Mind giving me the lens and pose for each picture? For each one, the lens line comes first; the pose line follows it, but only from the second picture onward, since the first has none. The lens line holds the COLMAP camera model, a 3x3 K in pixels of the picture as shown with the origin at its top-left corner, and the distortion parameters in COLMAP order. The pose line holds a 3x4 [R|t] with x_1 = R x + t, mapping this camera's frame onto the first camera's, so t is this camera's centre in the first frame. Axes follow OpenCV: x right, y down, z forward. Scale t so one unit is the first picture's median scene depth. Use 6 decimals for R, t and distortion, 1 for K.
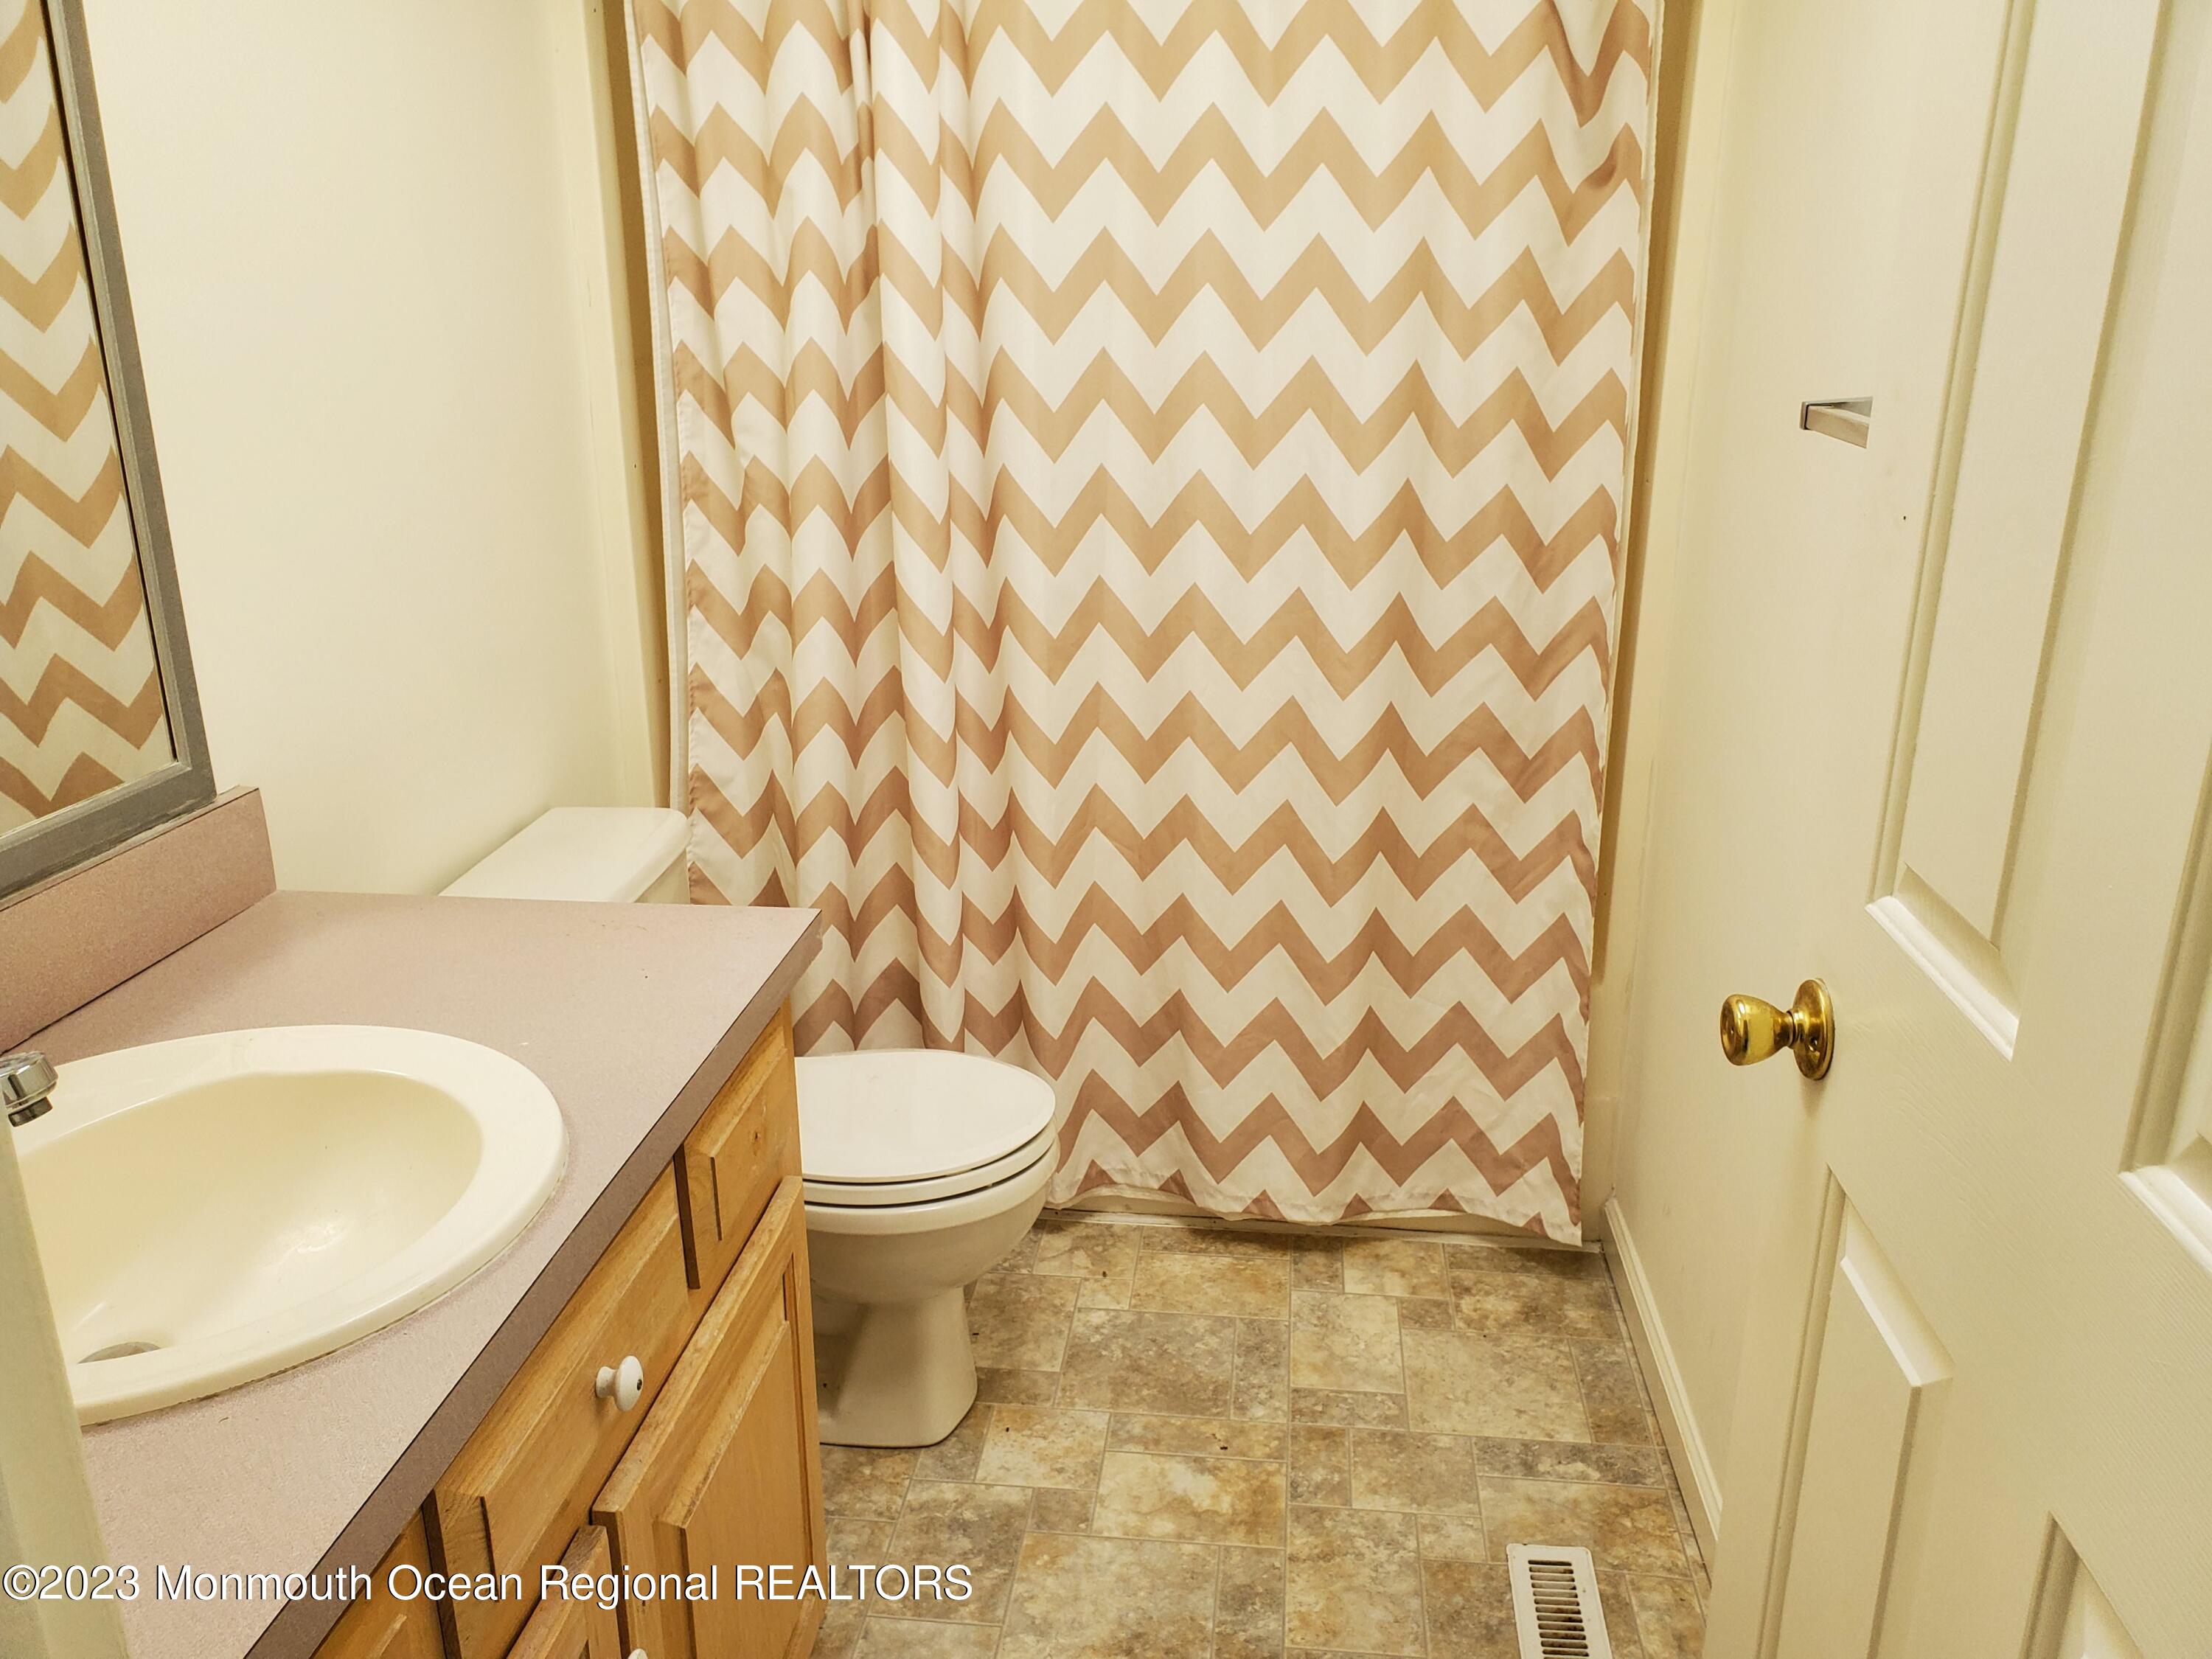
lens RADIAL K [[1673.0, 0, 1107.5], [0, 1673.0, 833.0], [0, 0, 1]] dist [0.011933, -0.007721]
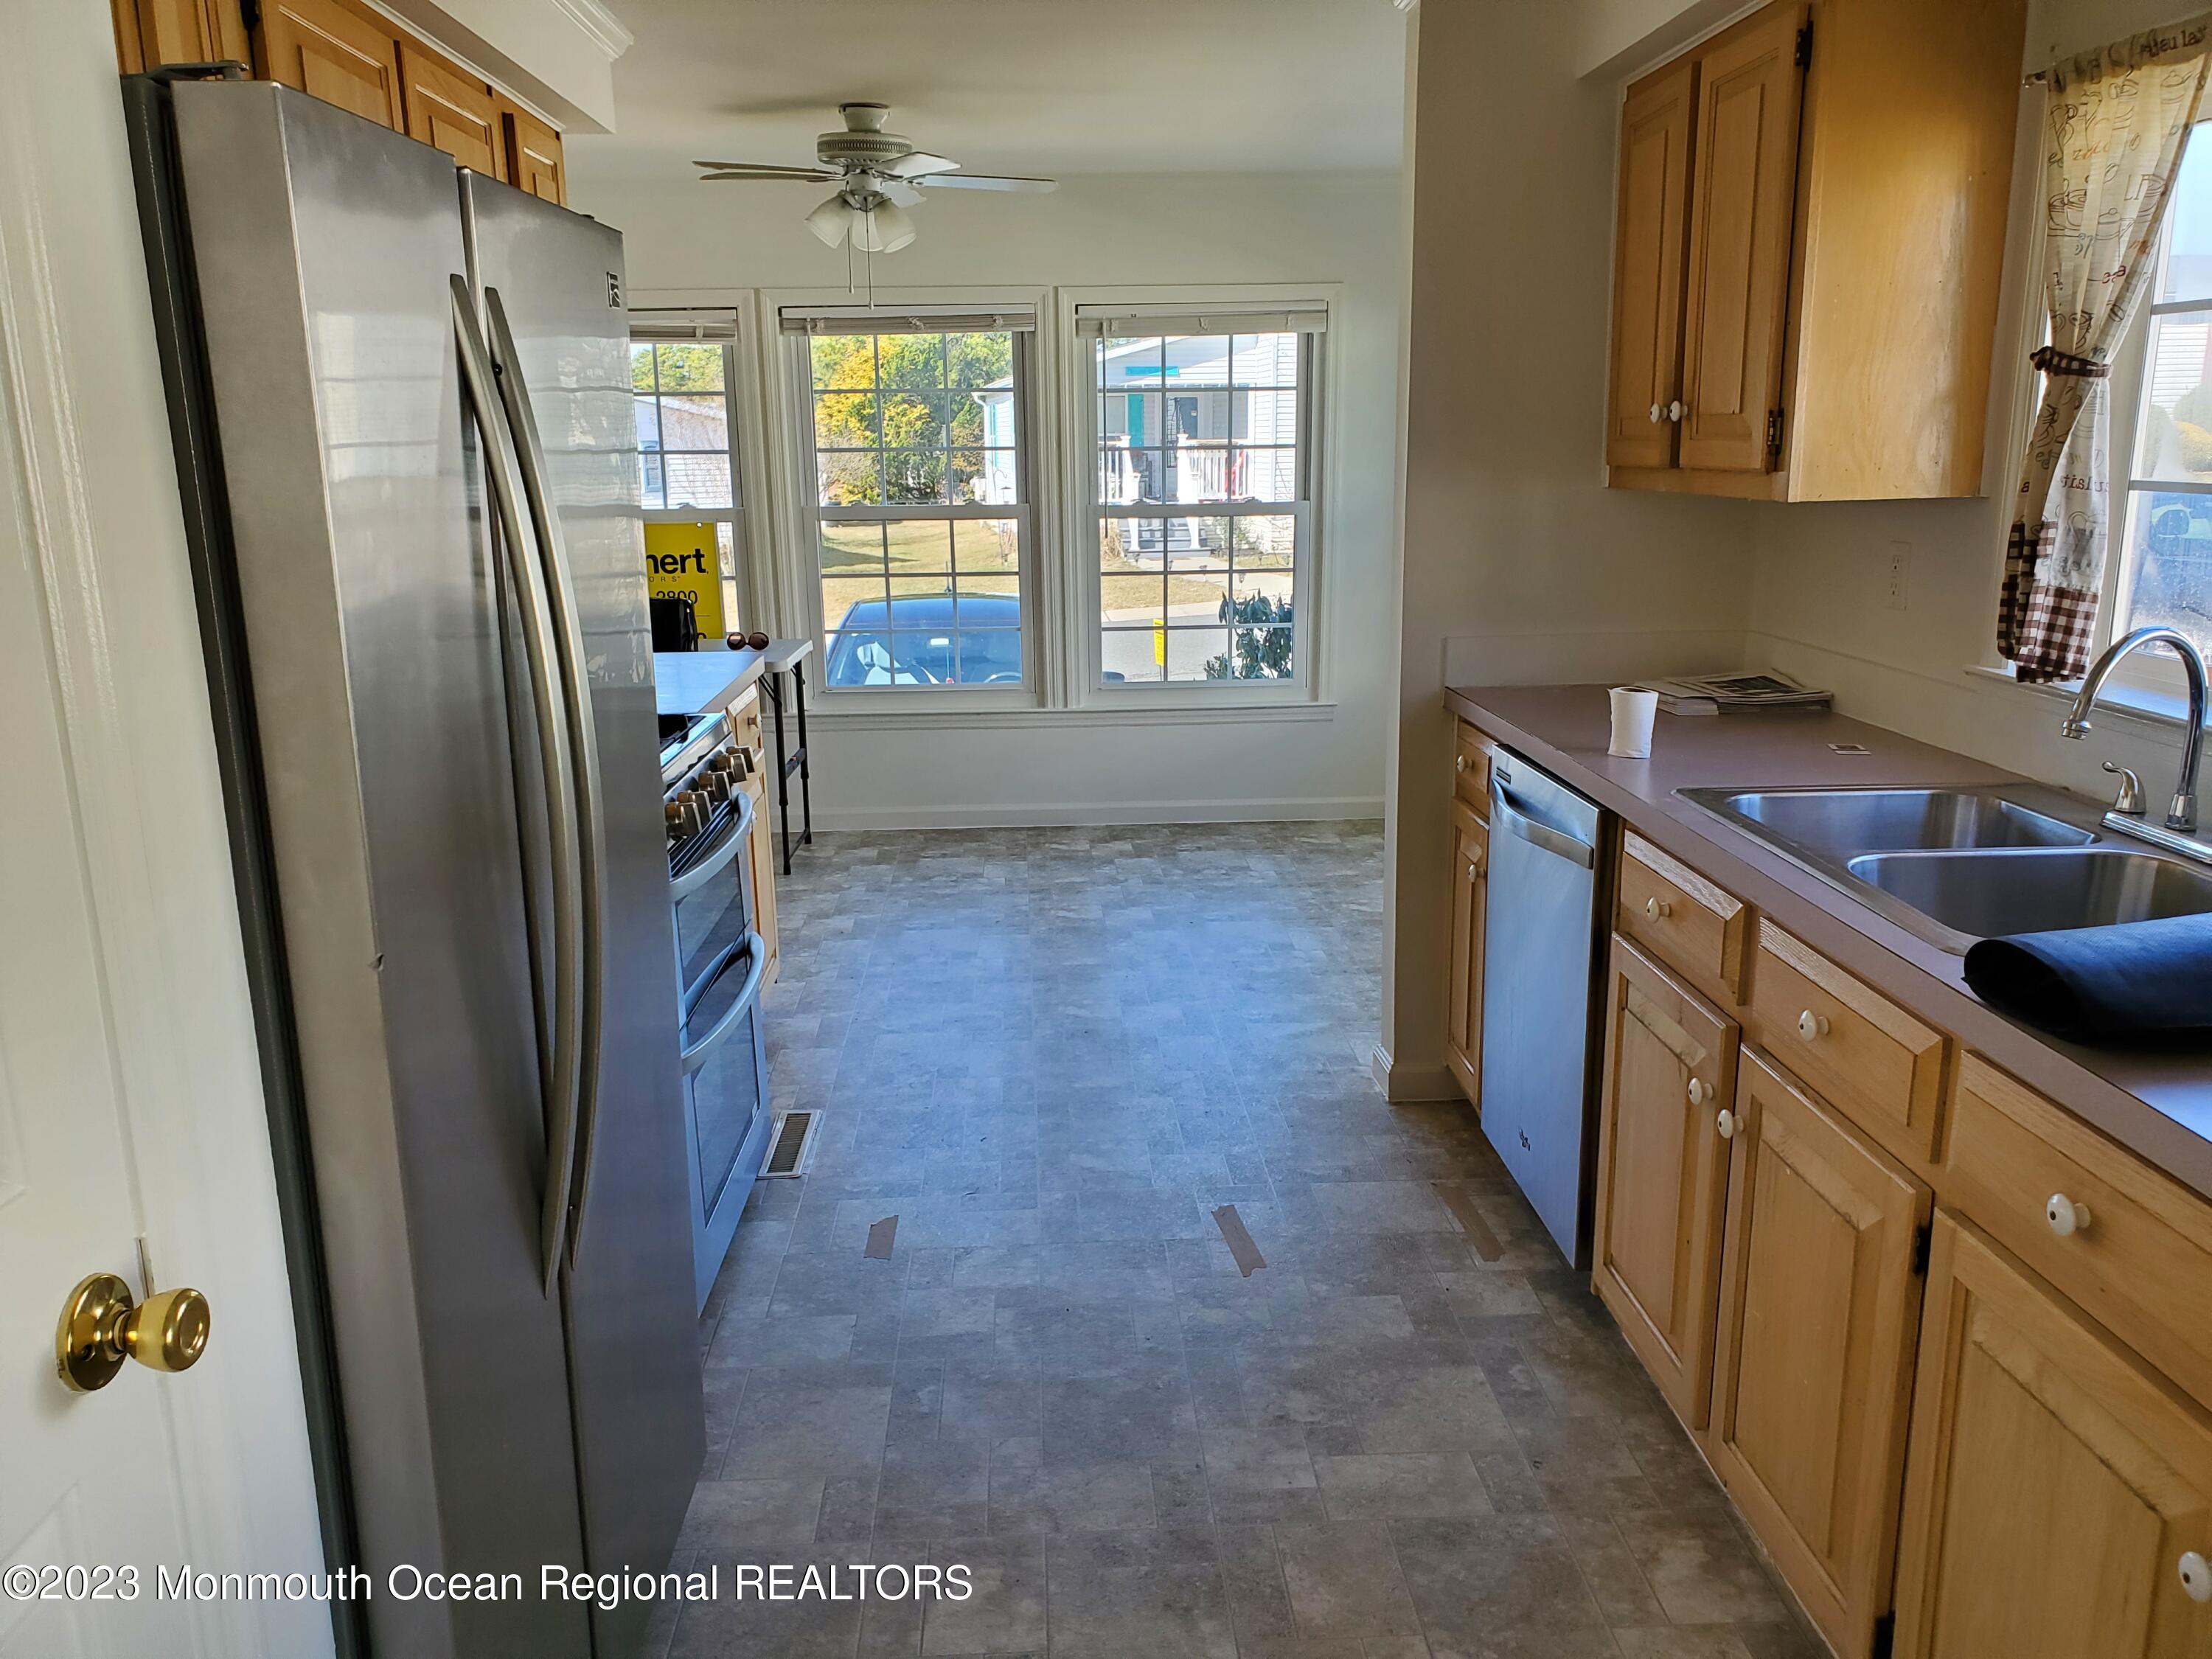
lens RADIAL K [[1673.0, 0, 1109.3], [0, 1673.0, 833.0], [0, 0, 1]] dist [0.011933, -0.007721]
pose [[-0.983792, 0.045683, -0.173398, 0.416115], [-0.048006, 0.864607, 0.500151, -0.979214], [0.172769, 0.500368, -0.848400, 3.063626]]
